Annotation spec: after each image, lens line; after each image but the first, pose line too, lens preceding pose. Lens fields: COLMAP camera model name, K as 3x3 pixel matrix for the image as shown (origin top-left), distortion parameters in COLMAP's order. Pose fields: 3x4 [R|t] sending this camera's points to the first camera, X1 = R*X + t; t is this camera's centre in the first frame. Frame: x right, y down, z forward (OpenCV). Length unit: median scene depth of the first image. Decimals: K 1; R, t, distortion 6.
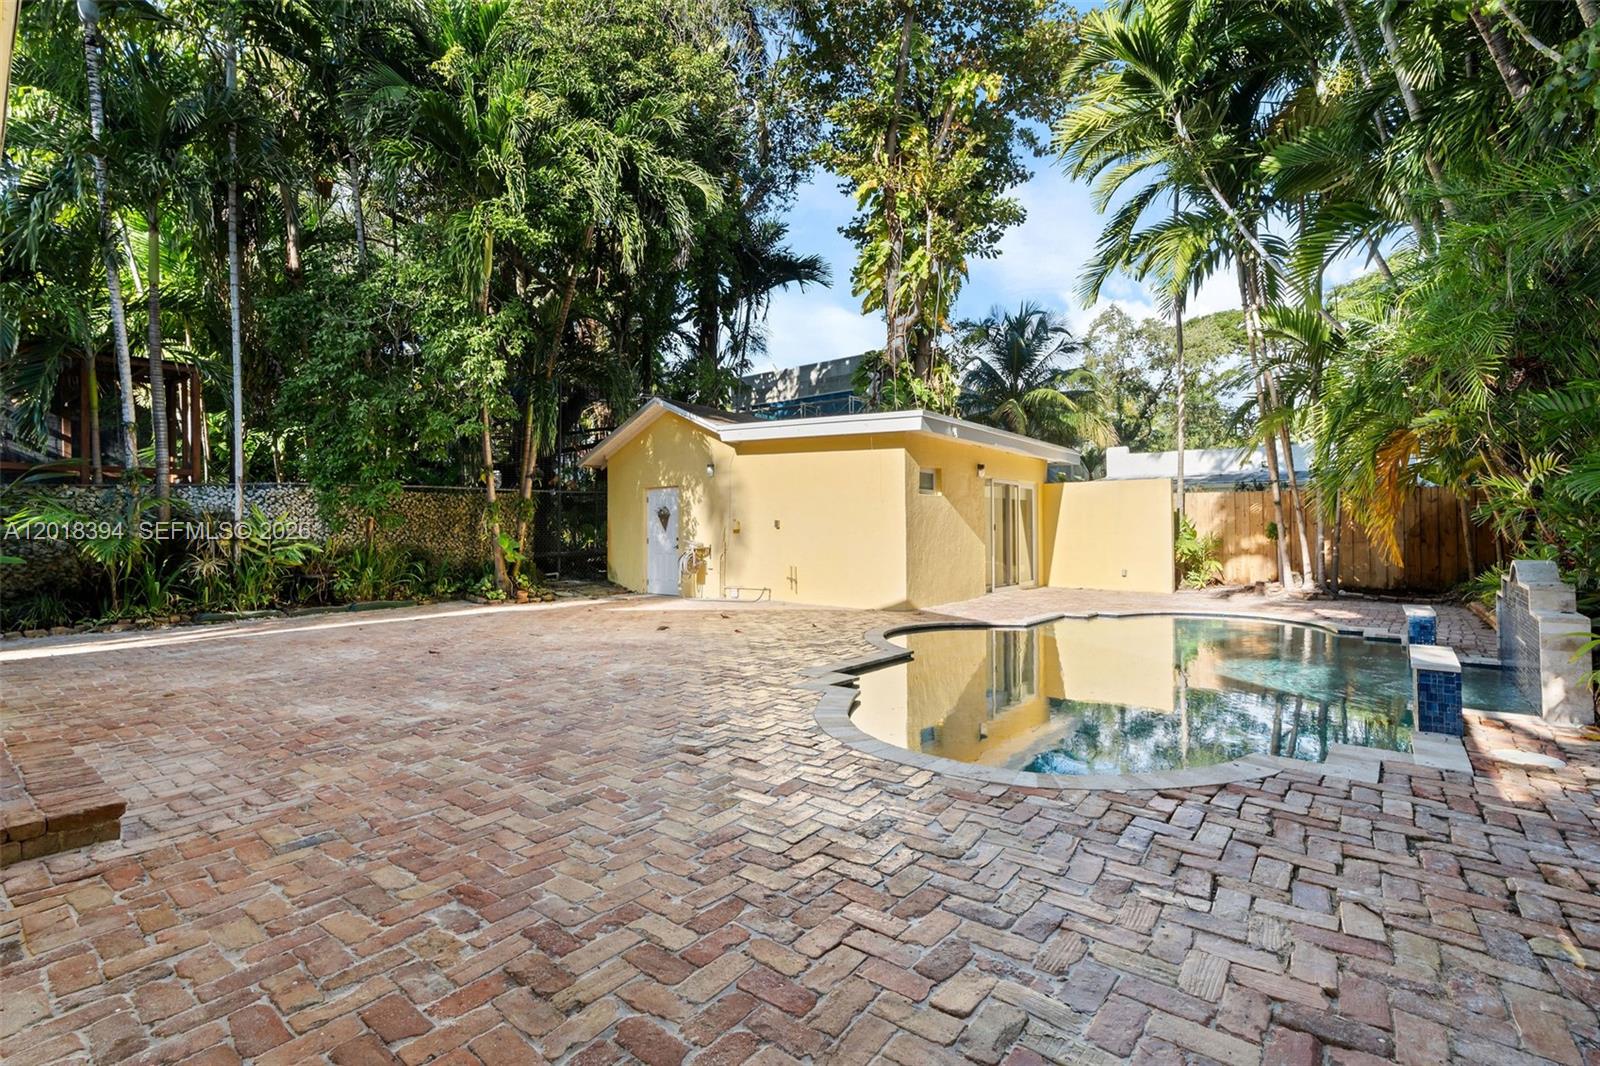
lens RADIAL K [[725.0, 0, 800.0], [0, 725.0, 533.0], [0, 0, 1]] dist [-0.019646, 0.000065]
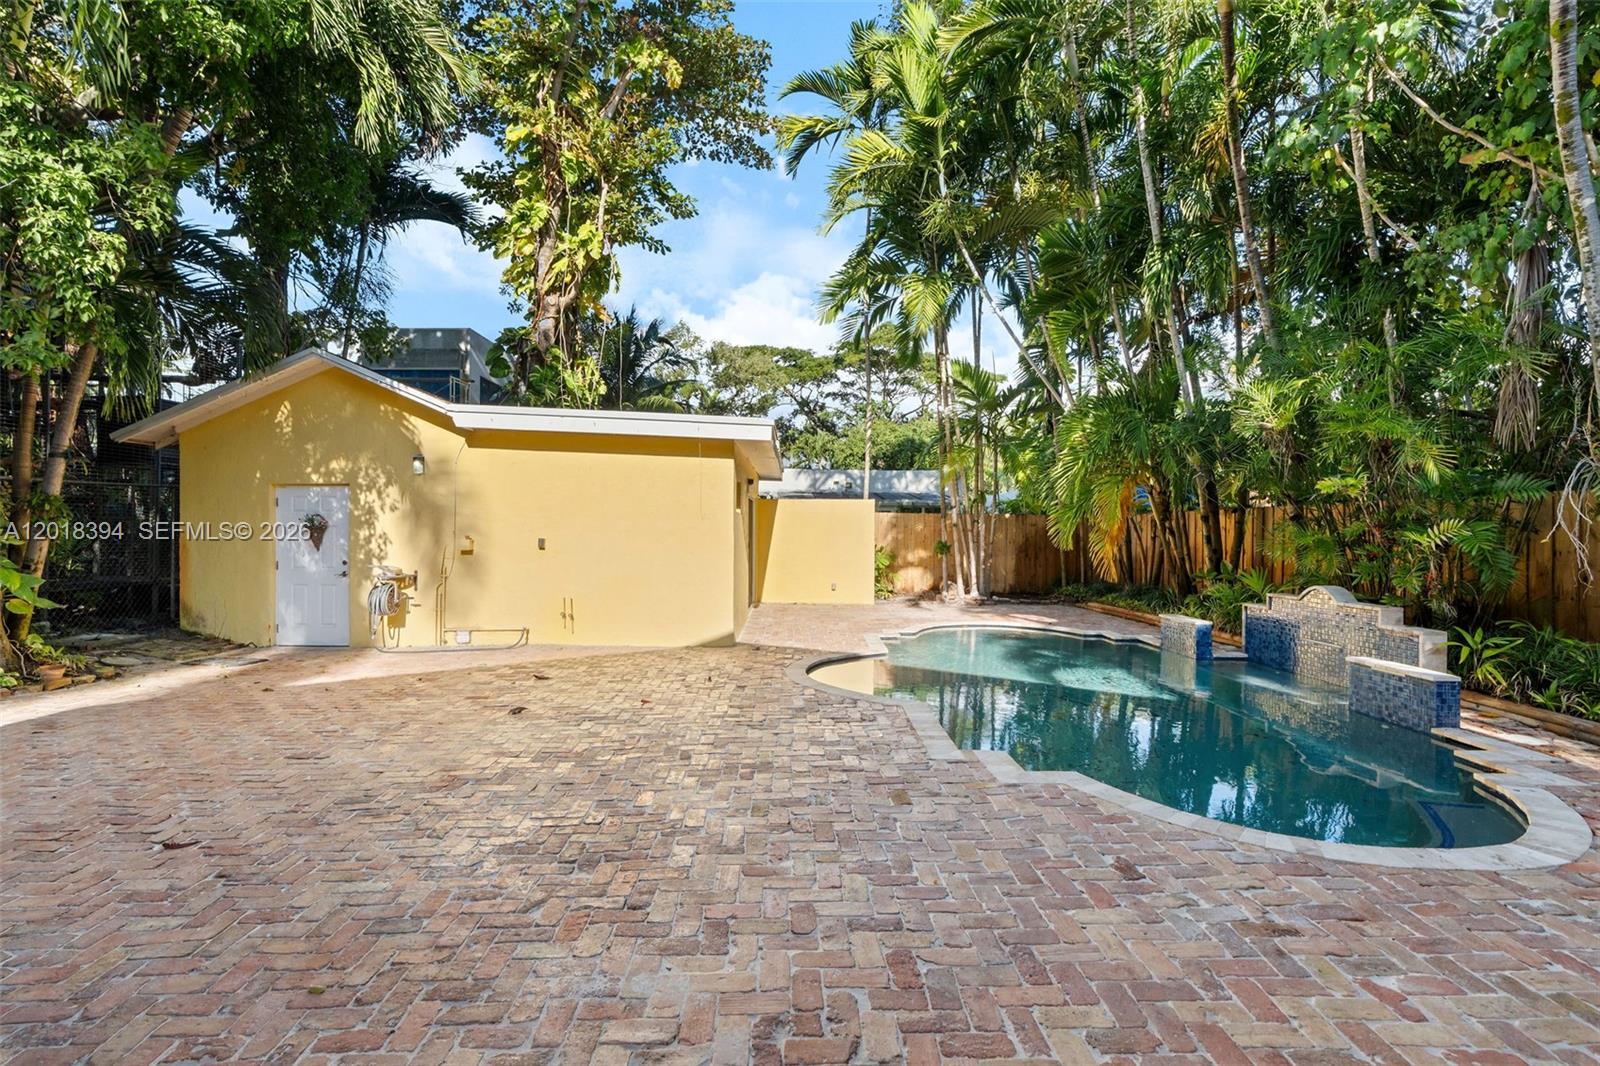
lens RADIAL K [[722.7, 0, 797.3], [0, 722.7, 537.4], [0, 0, 1]] dist [-0.000582, 0.000231]
pose [[0.778638, 0.004463, 0.627457, -0.258210], [-0.007460, 0.999970, 0.002144, -0.019154], [-0.627429, -0.006350, 0.778648, 0.207840]]
